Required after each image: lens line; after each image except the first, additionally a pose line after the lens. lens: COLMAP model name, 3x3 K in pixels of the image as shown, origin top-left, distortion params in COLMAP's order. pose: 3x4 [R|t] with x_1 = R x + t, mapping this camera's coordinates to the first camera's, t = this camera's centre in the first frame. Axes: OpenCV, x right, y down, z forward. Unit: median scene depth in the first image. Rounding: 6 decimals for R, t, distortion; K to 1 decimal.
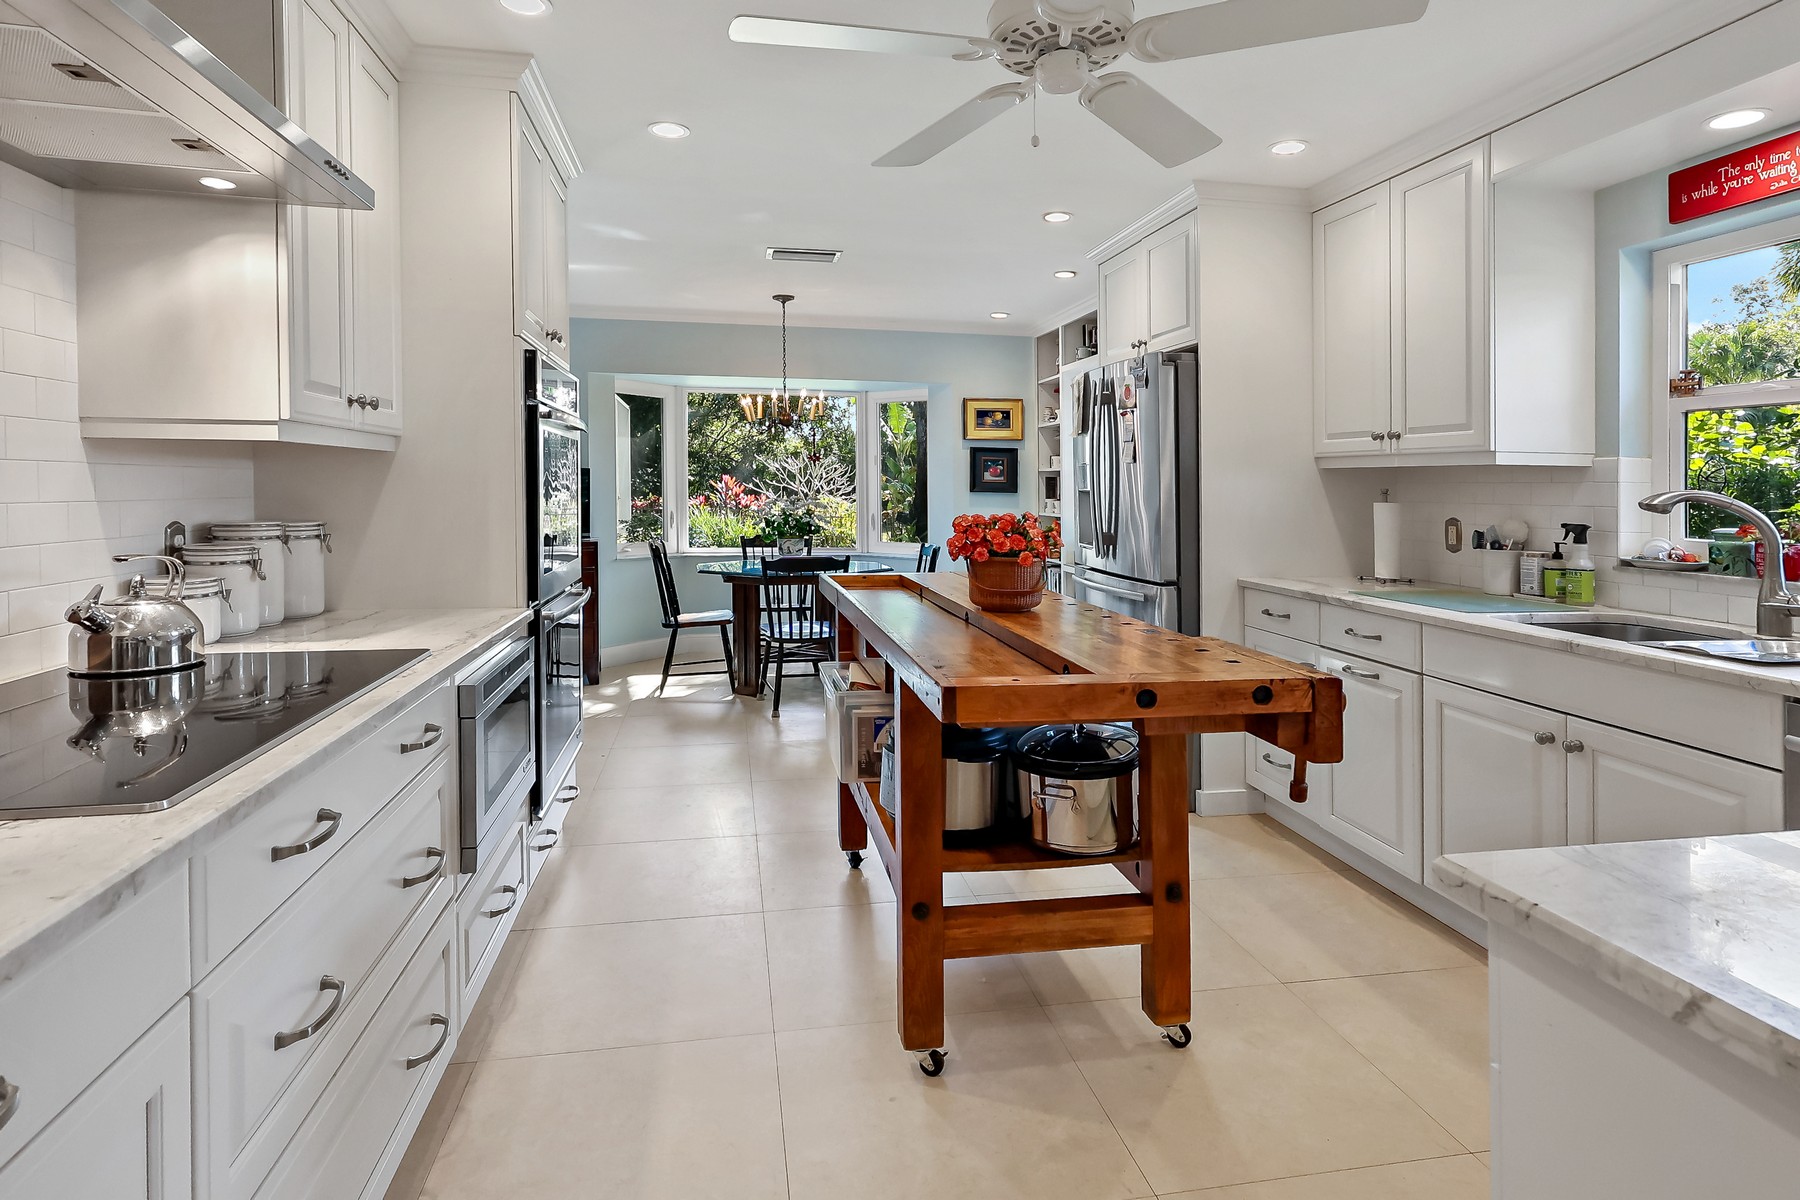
lens RADIAL K [[941.0, 0, 900.0], [0, 941.0, 600.0], [0, 0, 1]] dist [-0.000113, 0.000004]
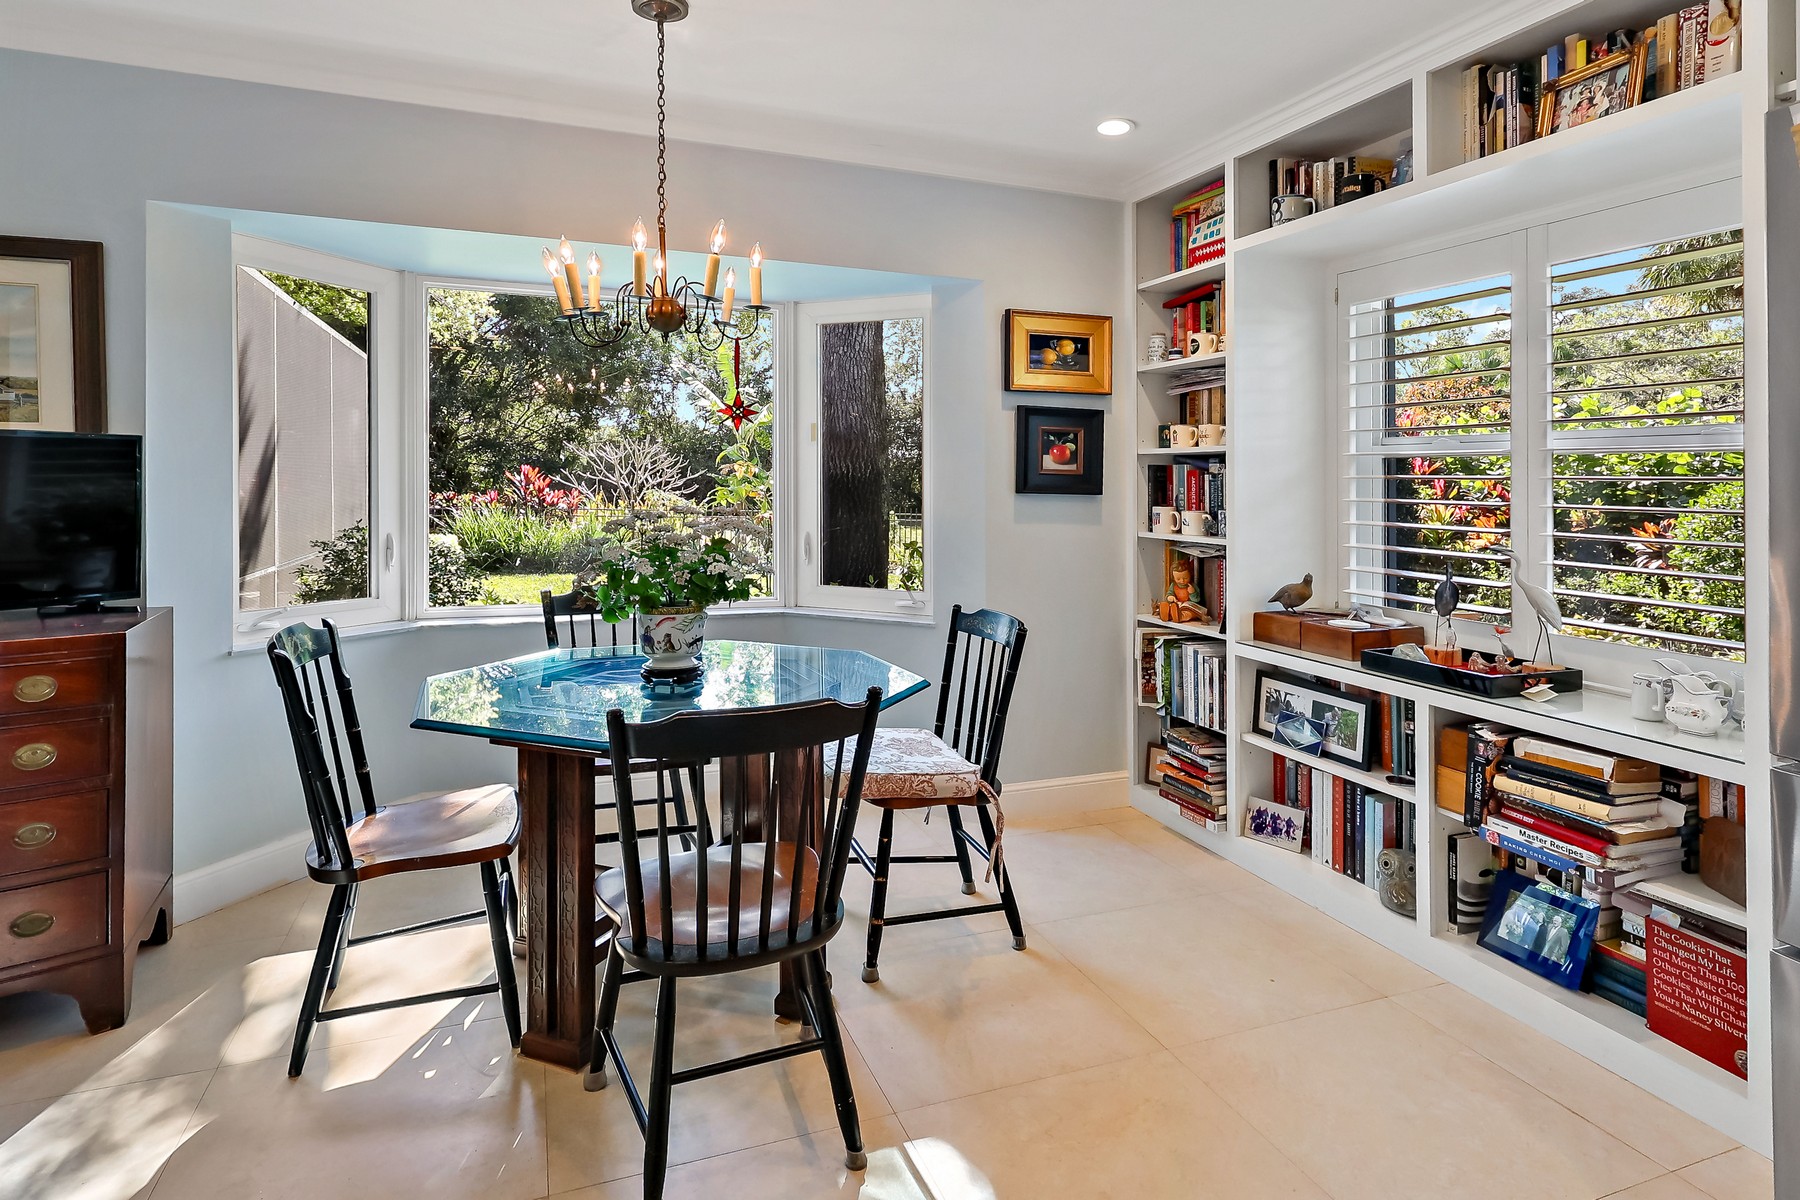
lens RADIAL K [[958.2, 0, 897.8], [0, 958.2, 513.6], [0, 0, 1]] dist [-0.001398, 0.000109]
pose [[0.982882, -0.005274, 0.184163, -0.084822], [0.020773, 0.996389, -0.082328, -0.062752], [-0.183063, 0.084744, 0.979442, 0.507278]]
